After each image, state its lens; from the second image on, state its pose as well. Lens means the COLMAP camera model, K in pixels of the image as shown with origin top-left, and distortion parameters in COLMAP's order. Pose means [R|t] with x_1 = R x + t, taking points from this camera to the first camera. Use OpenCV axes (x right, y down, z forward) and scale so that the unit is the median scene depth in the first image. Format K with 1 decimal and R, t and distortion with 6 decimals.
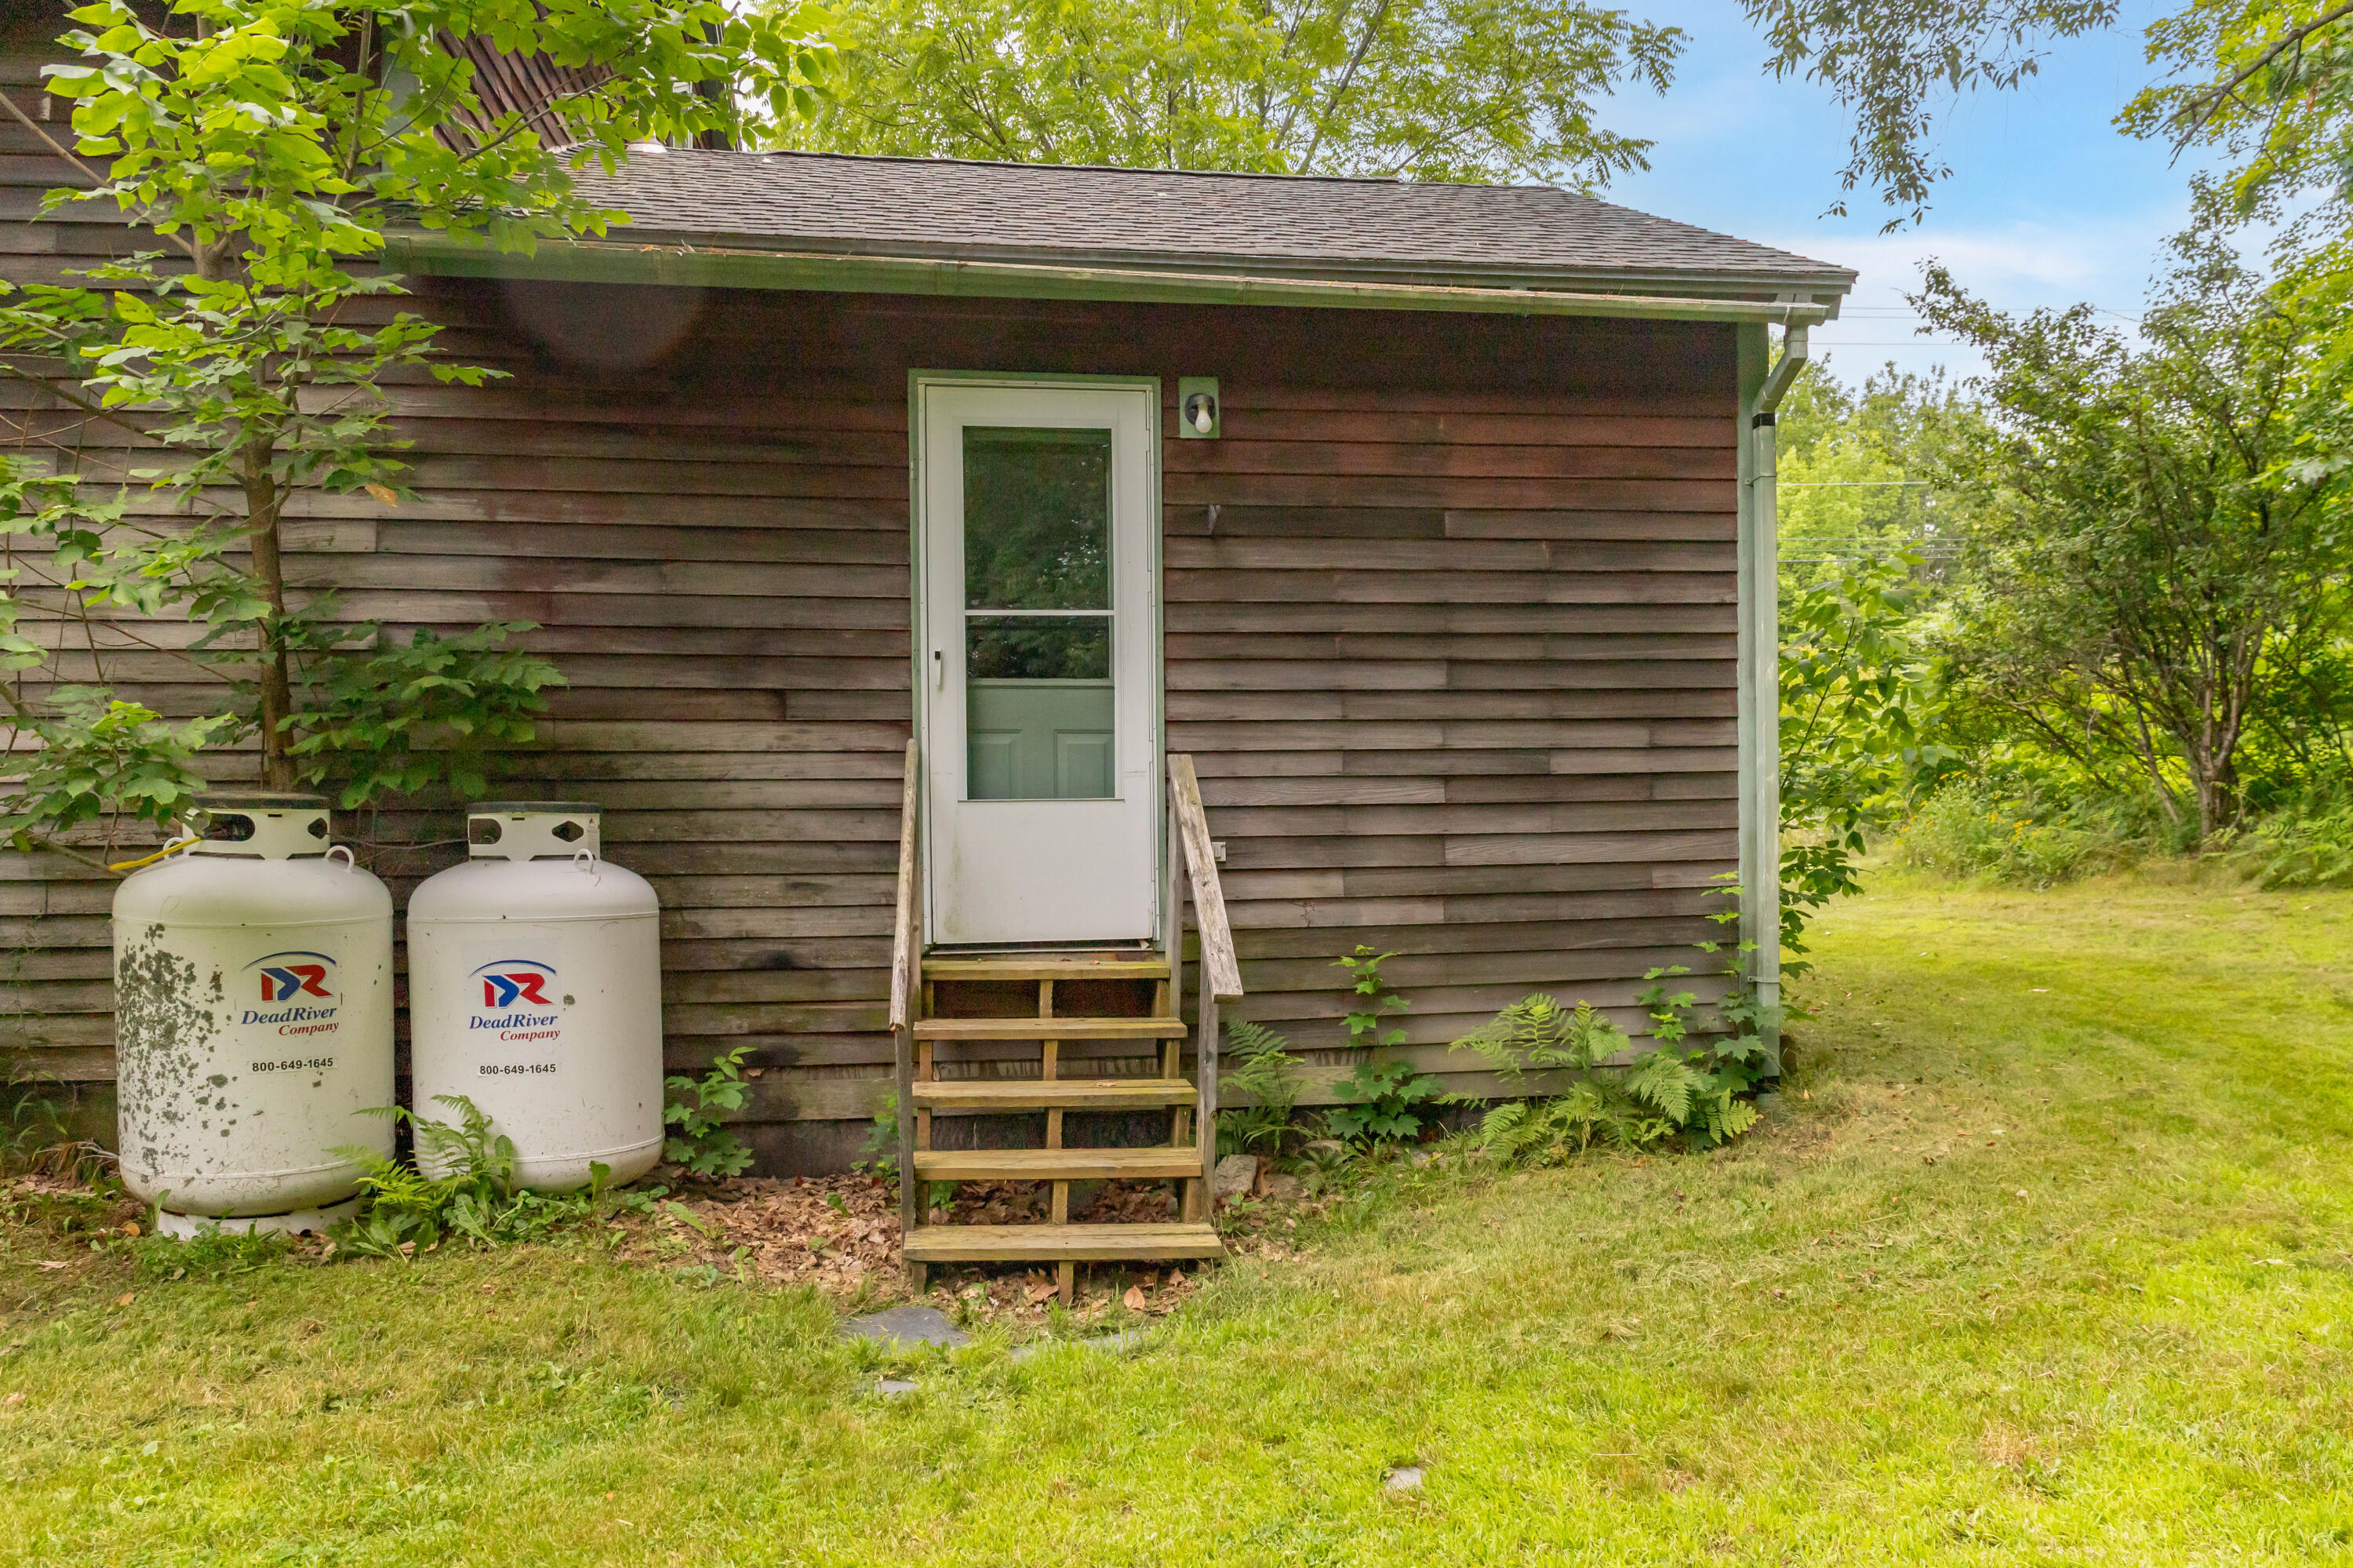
lens RADIAL K [[1614.9, 0, 1177.4], [0, 1614.9, 919.4], [0, 0, 1]] dist [-0.008014, -0.006436]
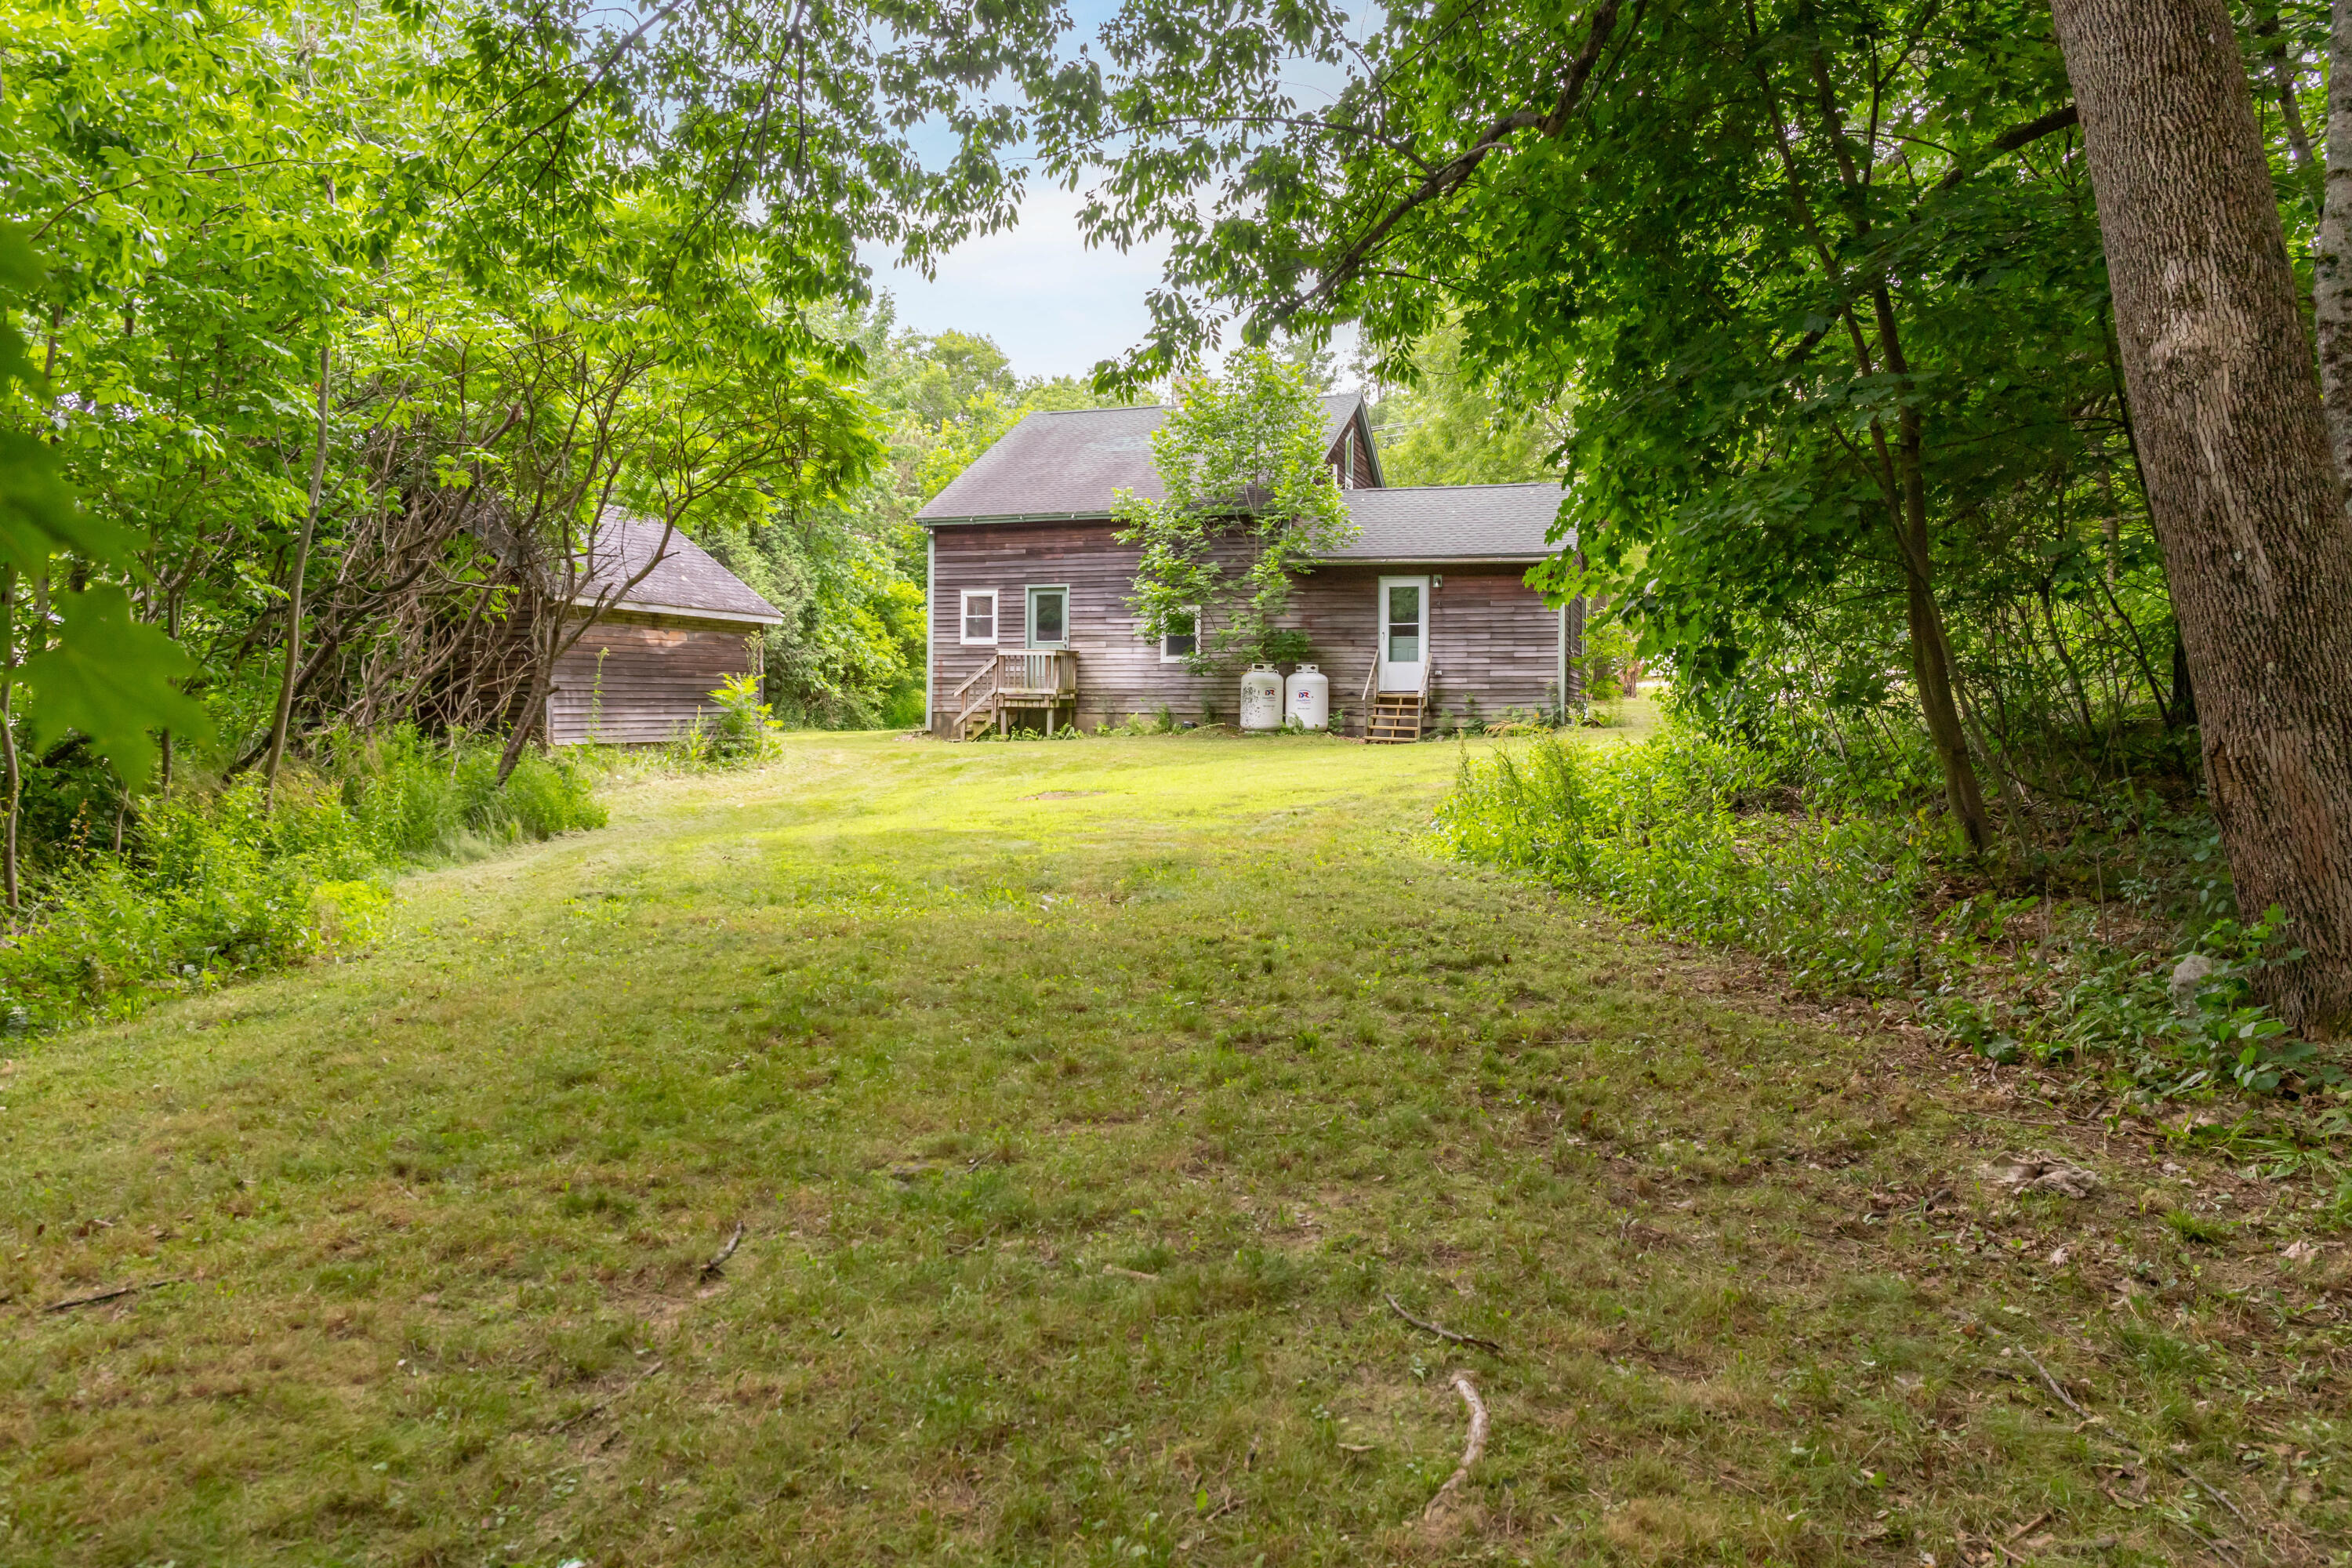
lens RADIAL K [[1583.5, 0, 1177.6], [0, 1583.5, 735.4], [0, 0, 1]] dist [-0.025691, -0.006551]
pose [[0.913258, 0.024056, -0.406671, 1.244184], [-0.028203, 0.999593, -0.004208, 0.187923], [0.406404, 0.015312, 0.913565, -3.652601]]
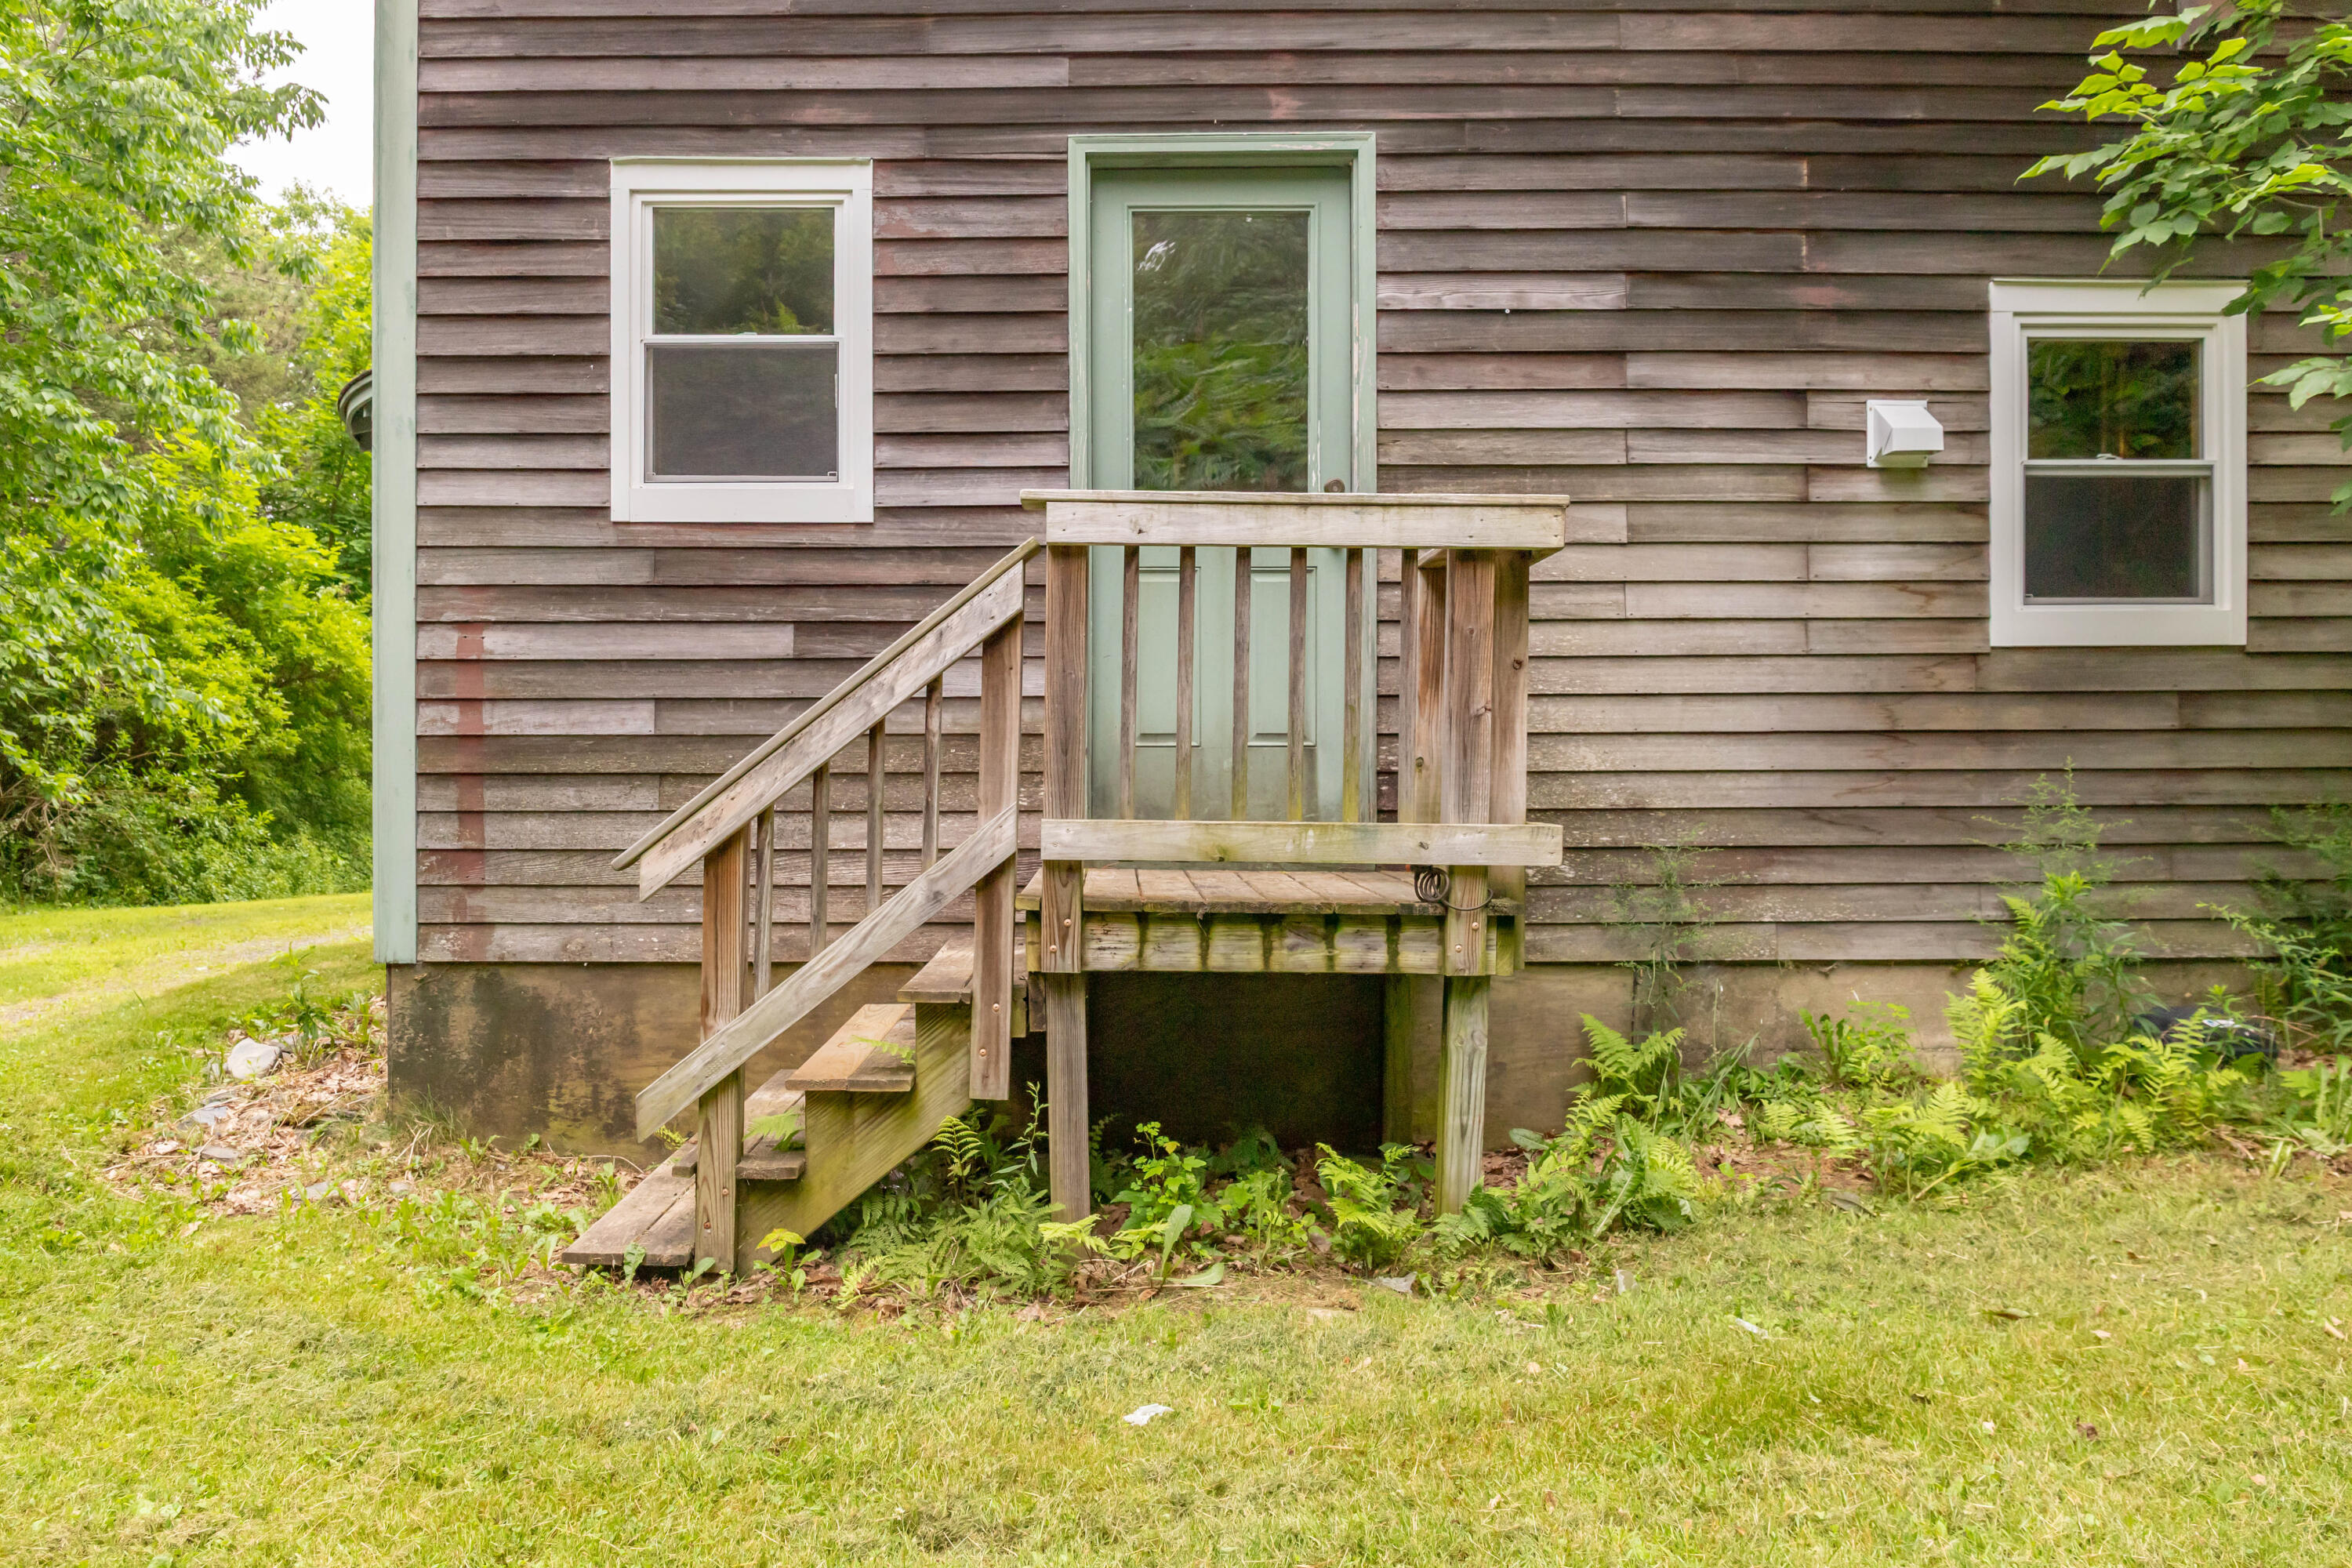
lens RADIAL K [[1581.5, 0, 1108.6], [0, 1581.5, 815.7], [0, 0, 1]] dist [-0.008061, -0.004148]
pose [[0.992764, 0.013094, -0.119365, -1.191346], [-0.013987, 0.999880, -0.006654, 0.036397], [0.119264, 0.008275, 0.992828, 0.058759]]
